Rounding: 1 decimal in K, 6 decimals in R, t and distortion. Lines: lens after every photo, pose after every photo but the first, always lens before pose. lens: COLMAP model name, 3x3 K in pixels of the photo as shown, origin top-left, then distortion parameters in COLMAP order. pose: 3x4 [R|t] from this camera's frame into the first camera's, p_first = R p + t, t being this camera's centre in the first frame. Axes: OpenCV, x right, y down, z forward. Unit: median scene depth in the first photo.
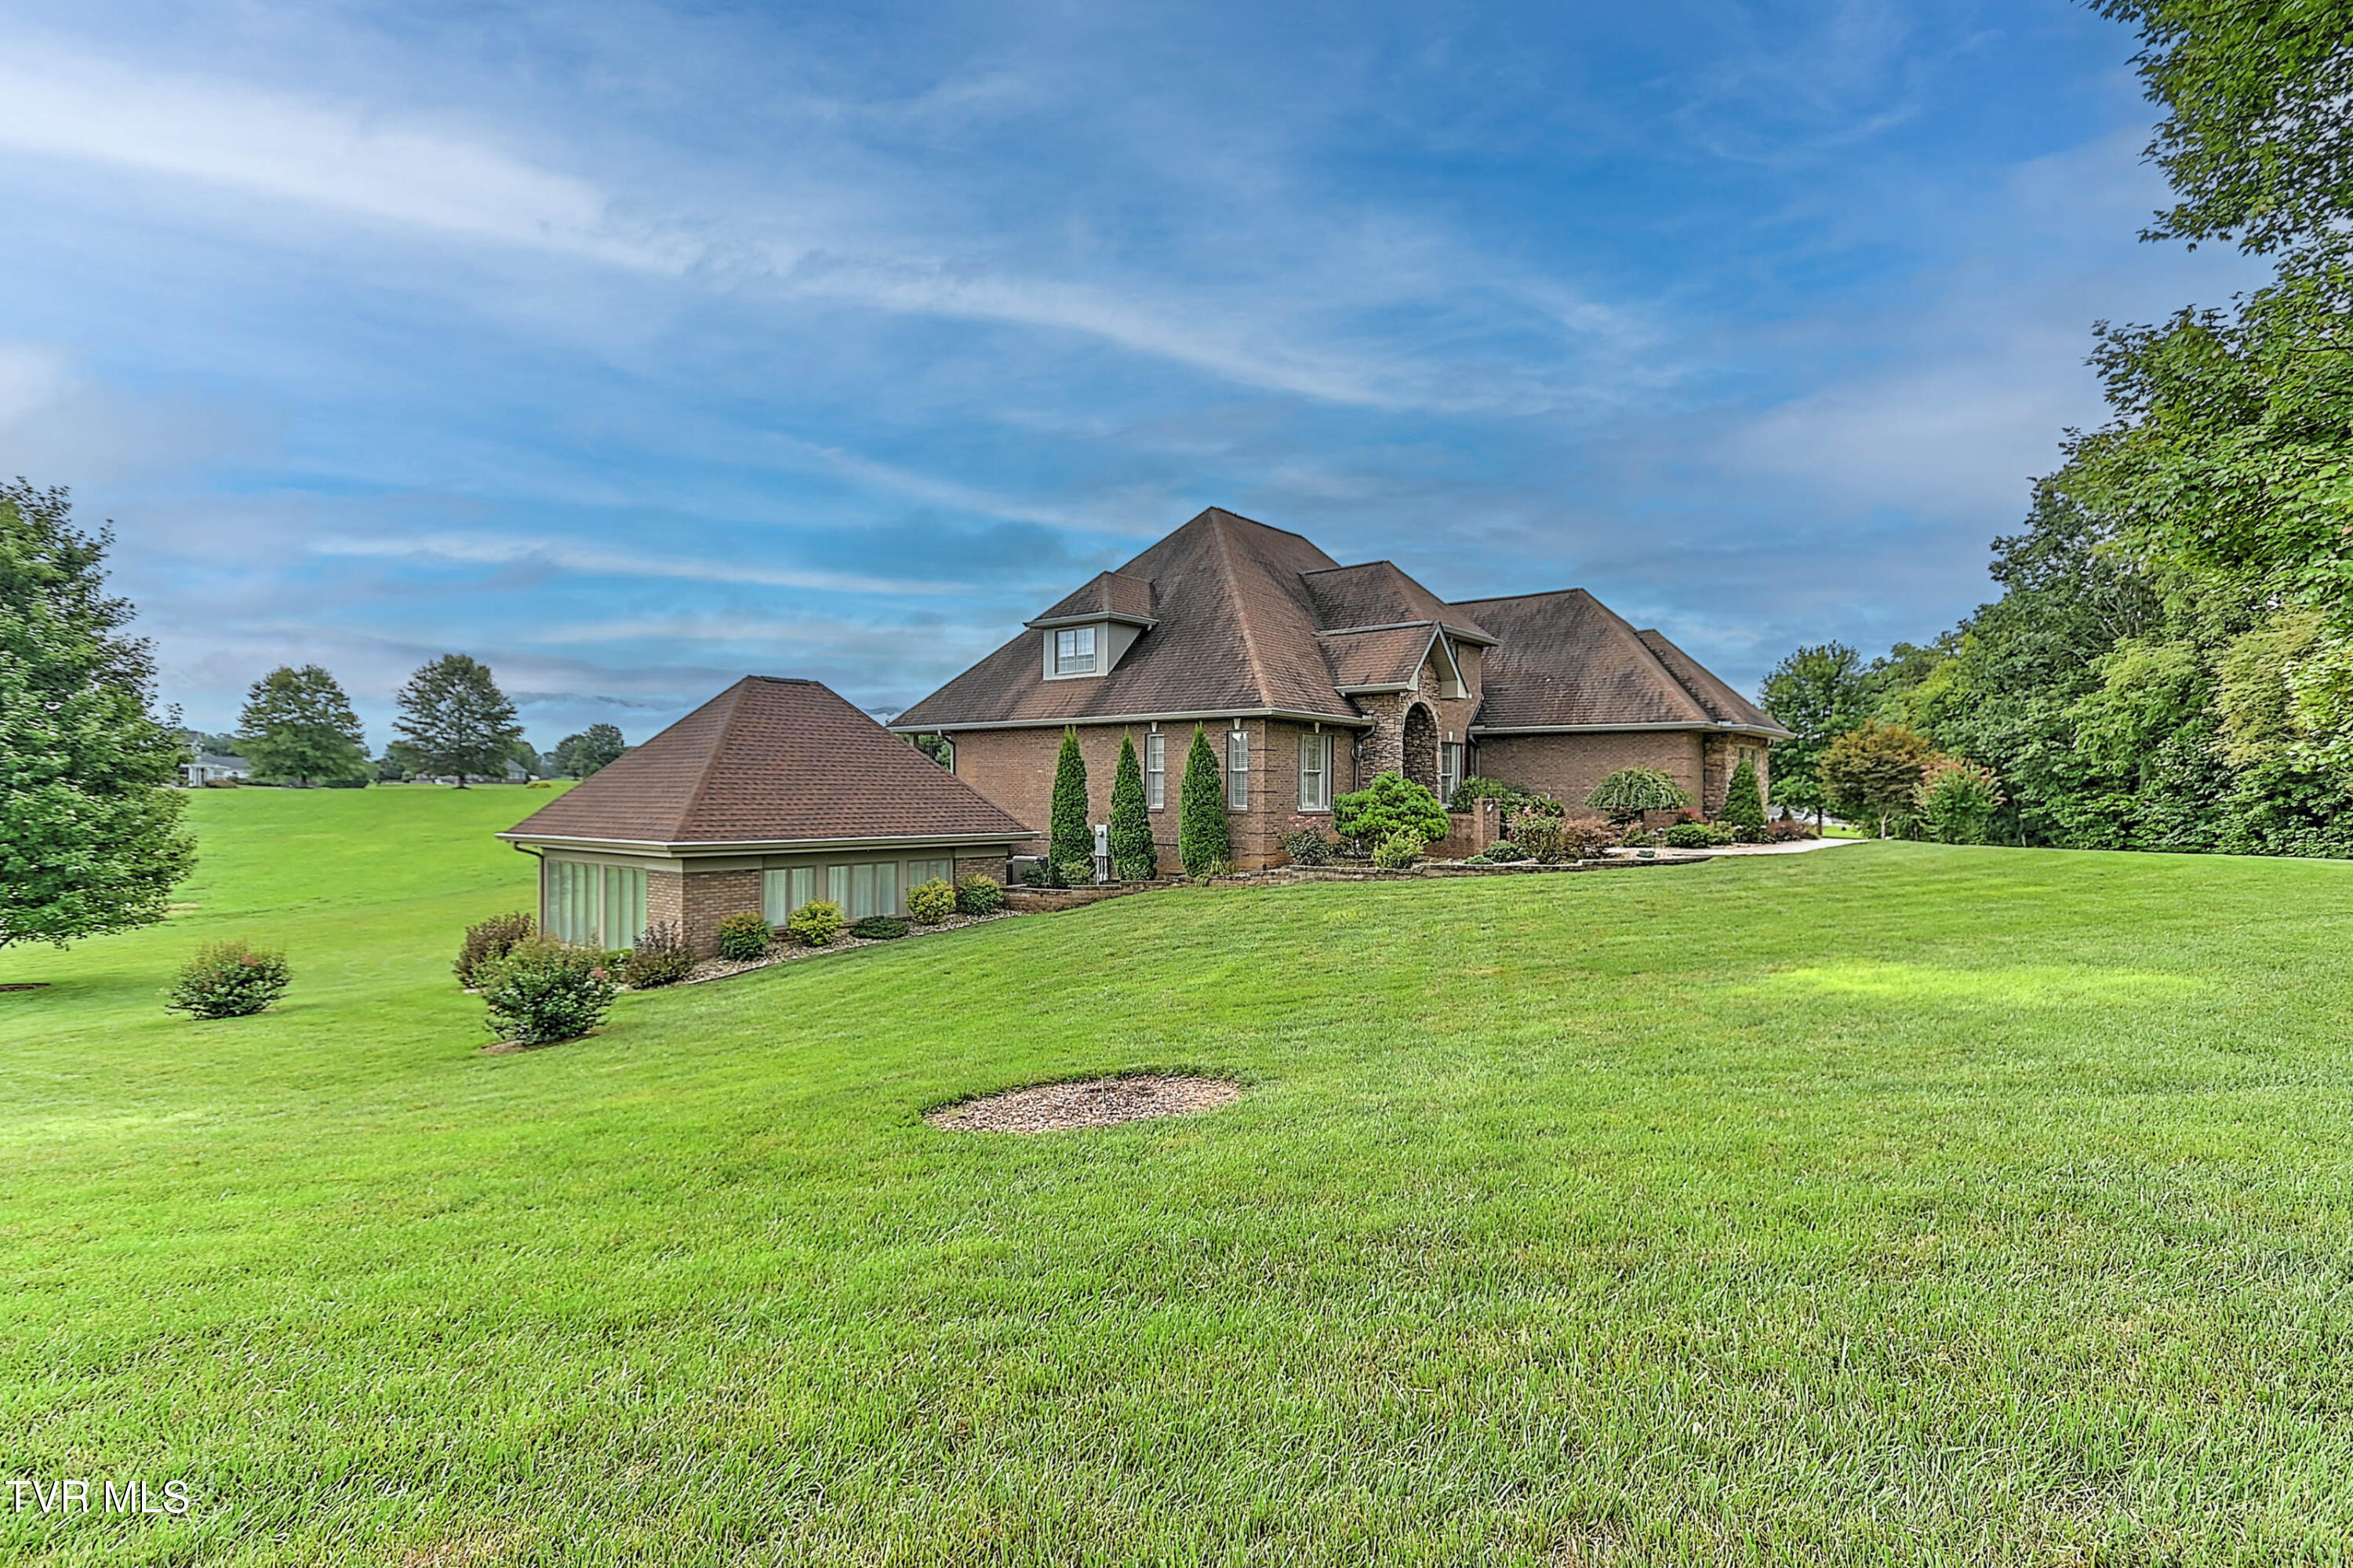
lens RADIAL K [[1081.4, 0, 1146.7], [0, 1081.4, 801.6], [0, 0, 1]] dist [0.023322, 0.000012]
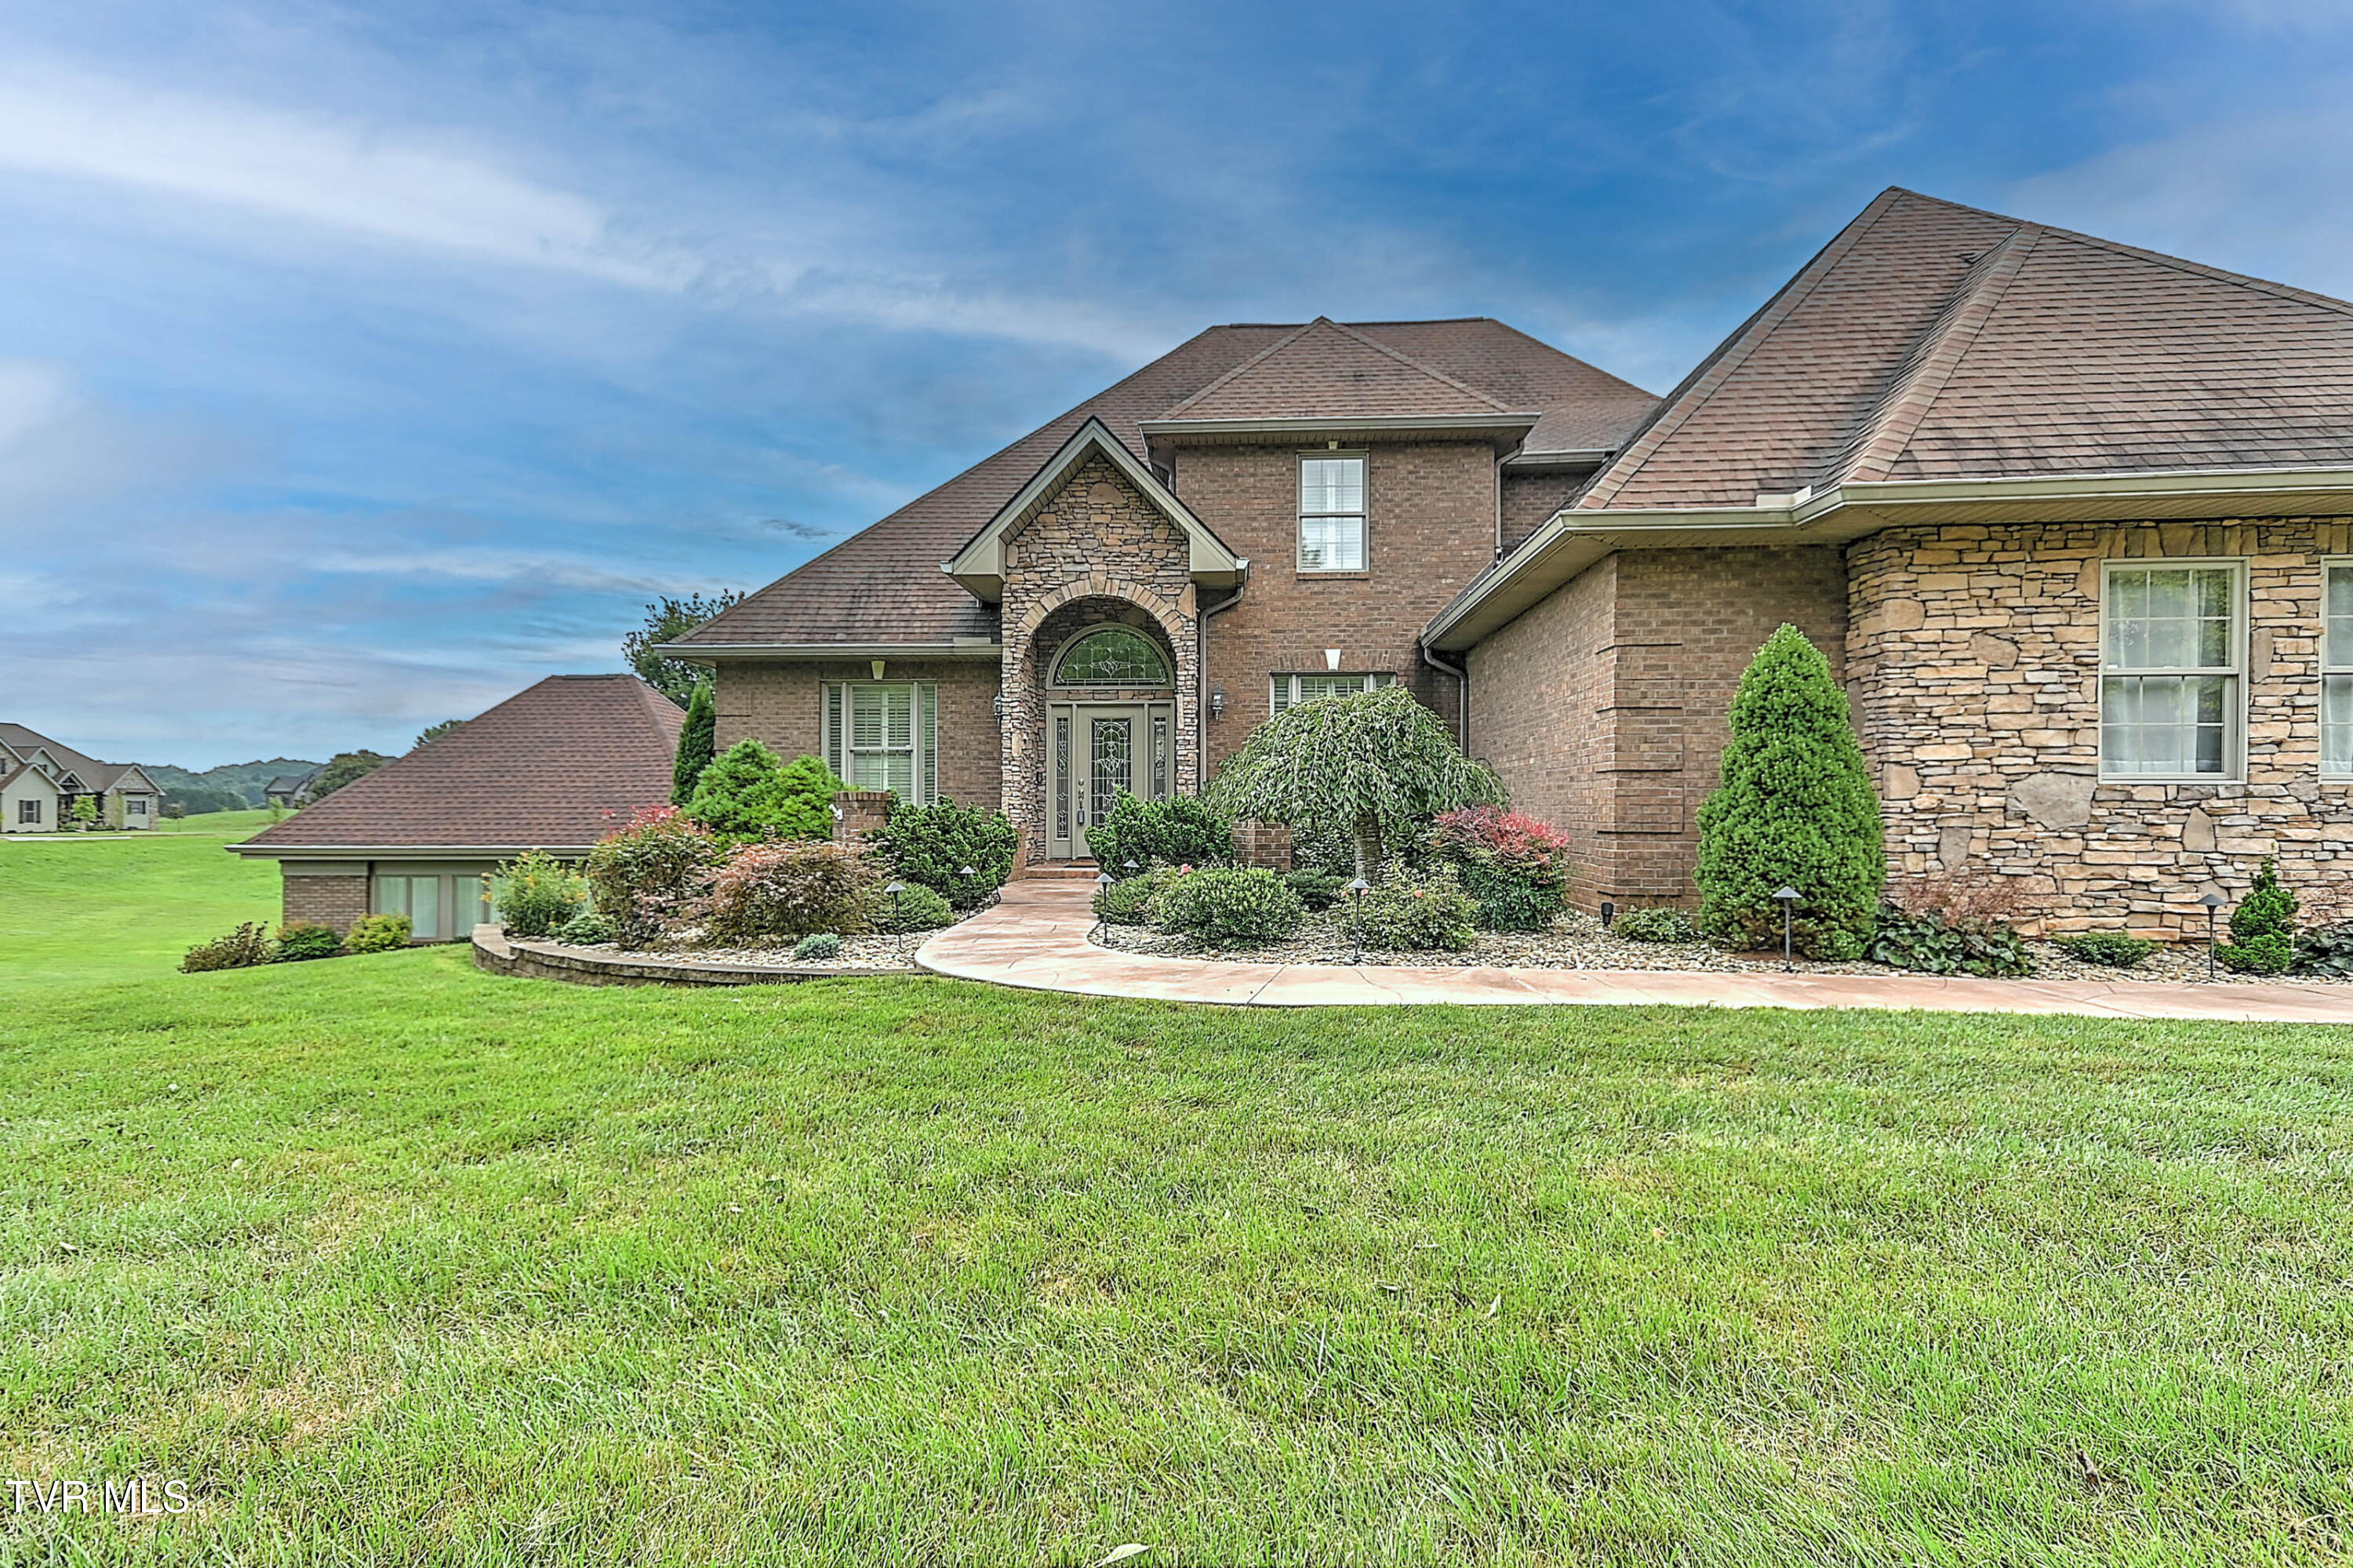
lens RADIAL K [[1117.9, 0, 1170.4], [0, 1117.9, 799.5], [0, 0, 1]] dist [0.036700, -0.000090]
pose [[0.614548, -0.009492, -0.788823, 0.700082], [-0.001033, 0.999917, -0.012837, 0.005632], [0.788879, 0.008704, 0.614487, 0.758446]]
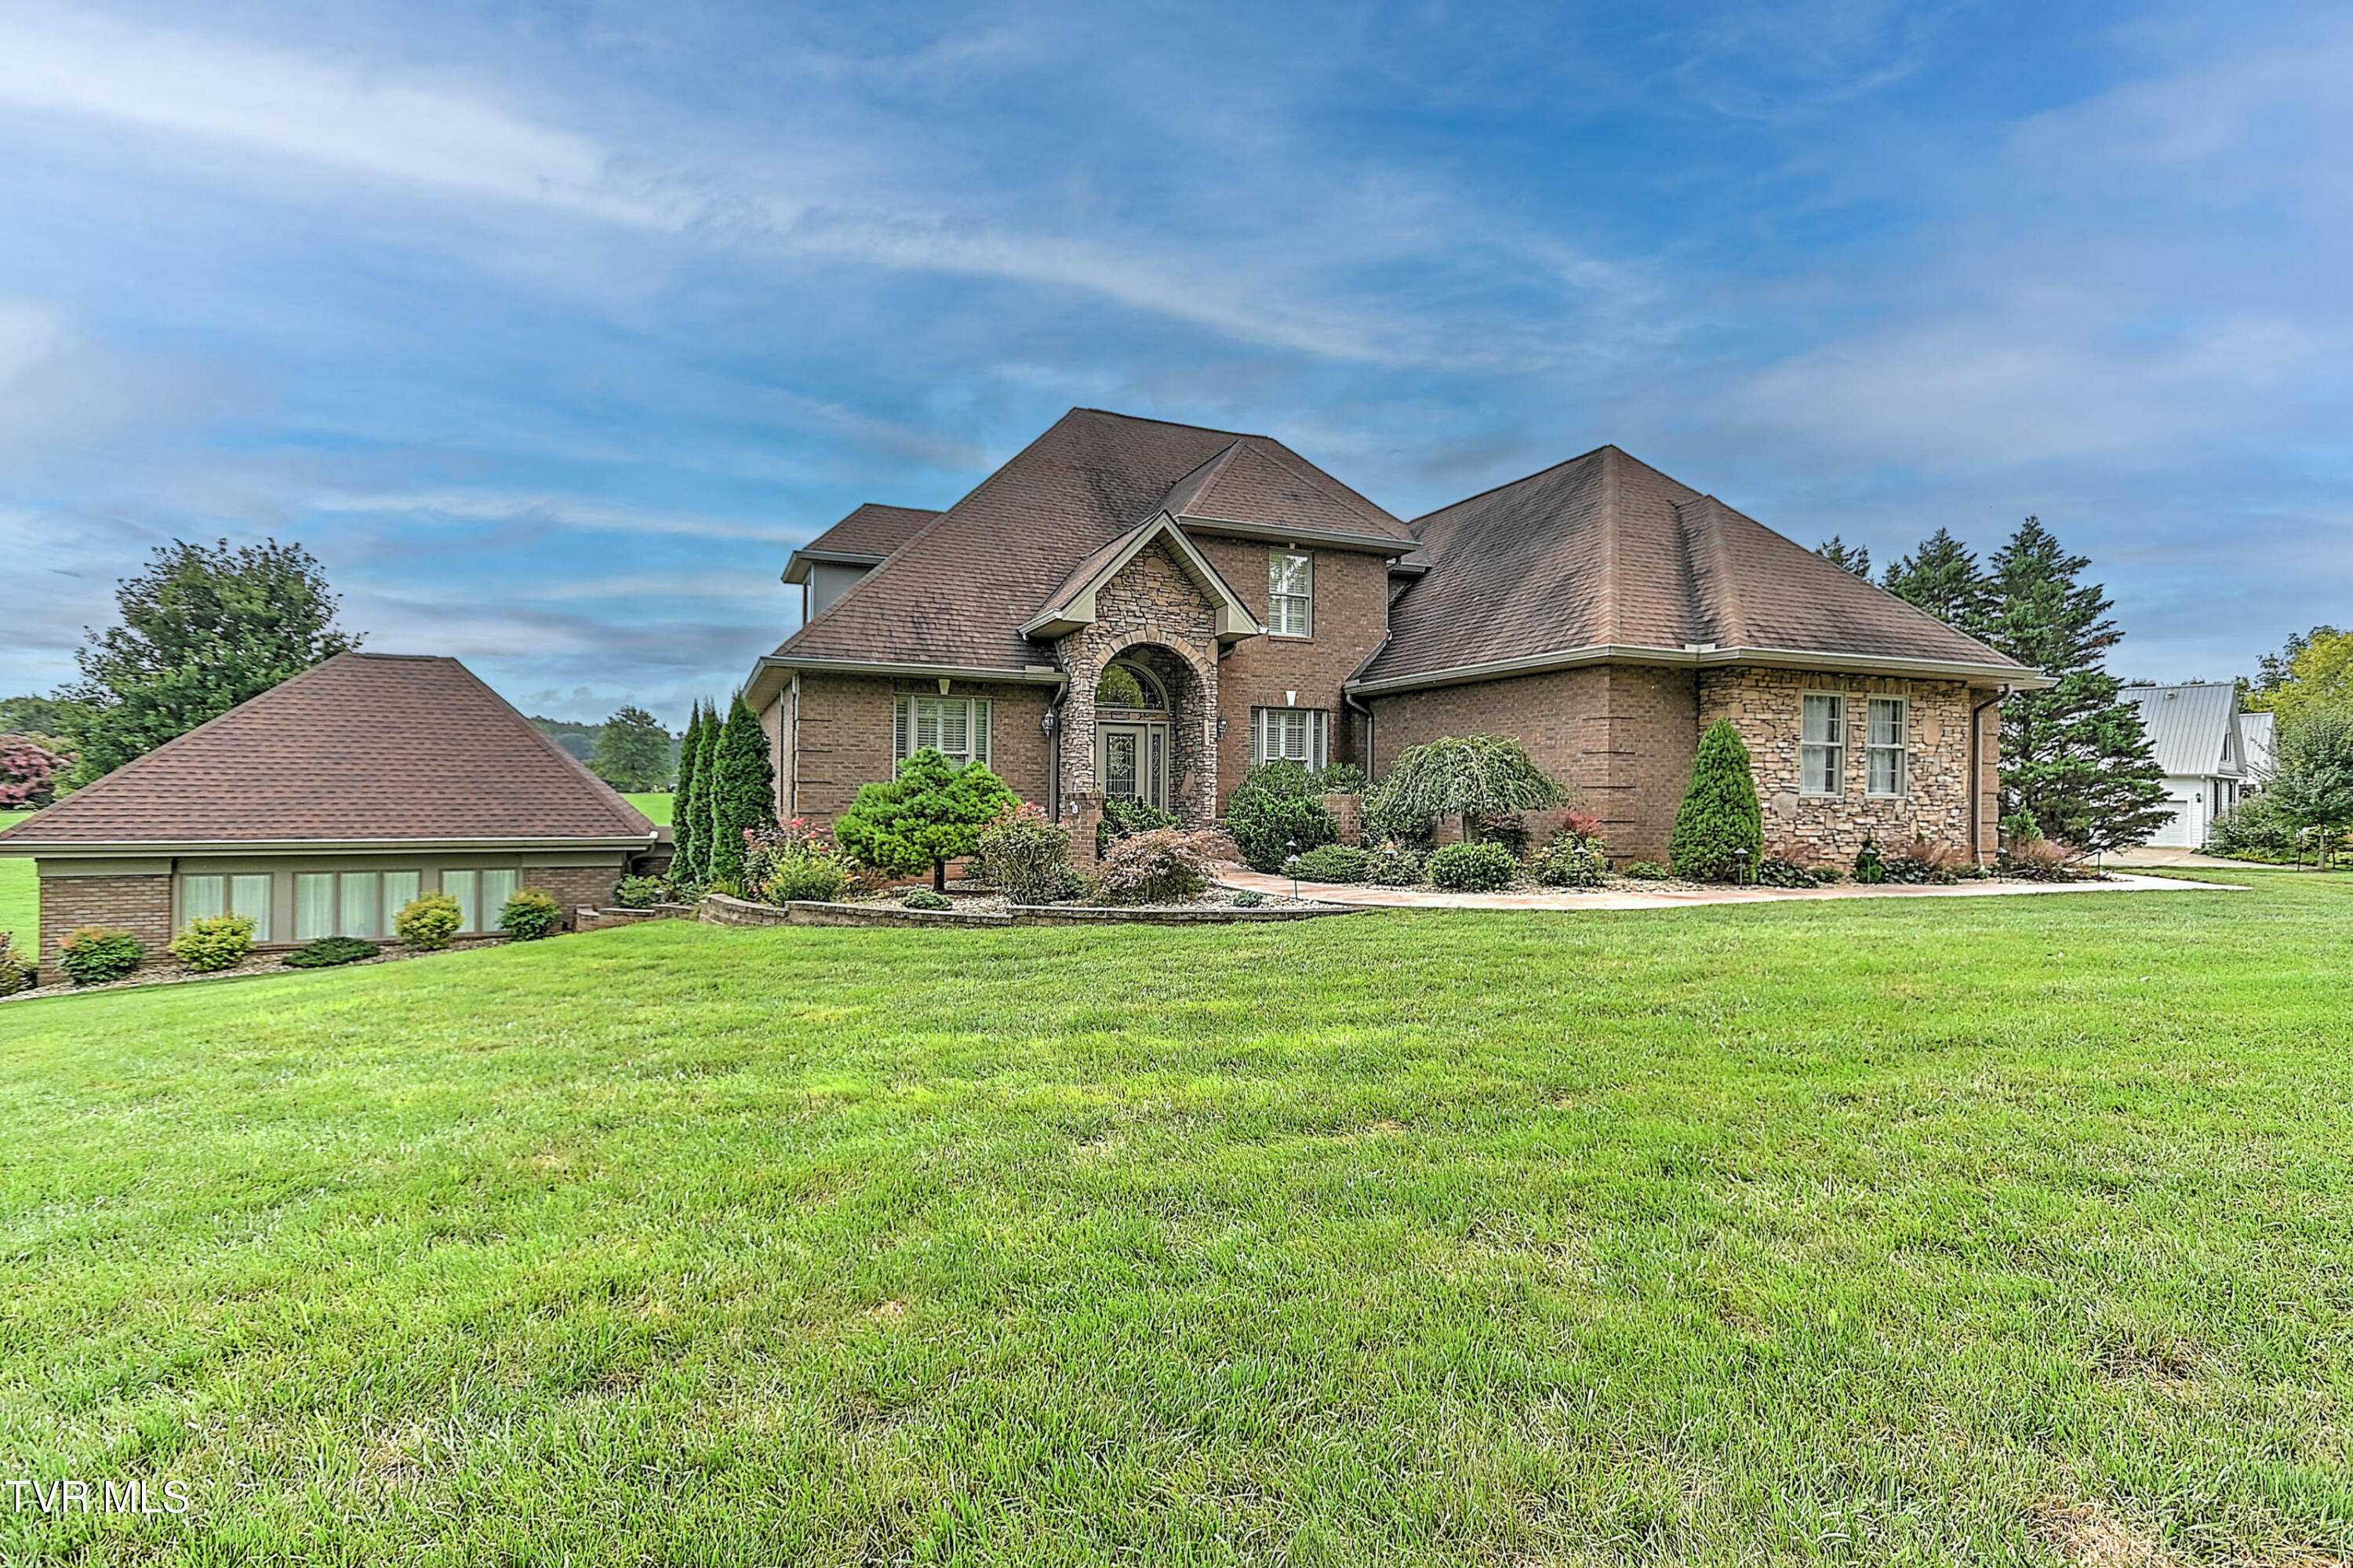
lens RADIAL K [[1070.5, 0, 1154.2], [0, 1070.5, 792.8], [0, 0, 1]] dist [0.027546, 0.000172]
pose [[0.897399, -0.000239, -0.441219, 0.560138], [-0.005196, 0.999925, -0.011110, 0.003555], [0.441189, 0.012263, 0.897331, 0.460004]]
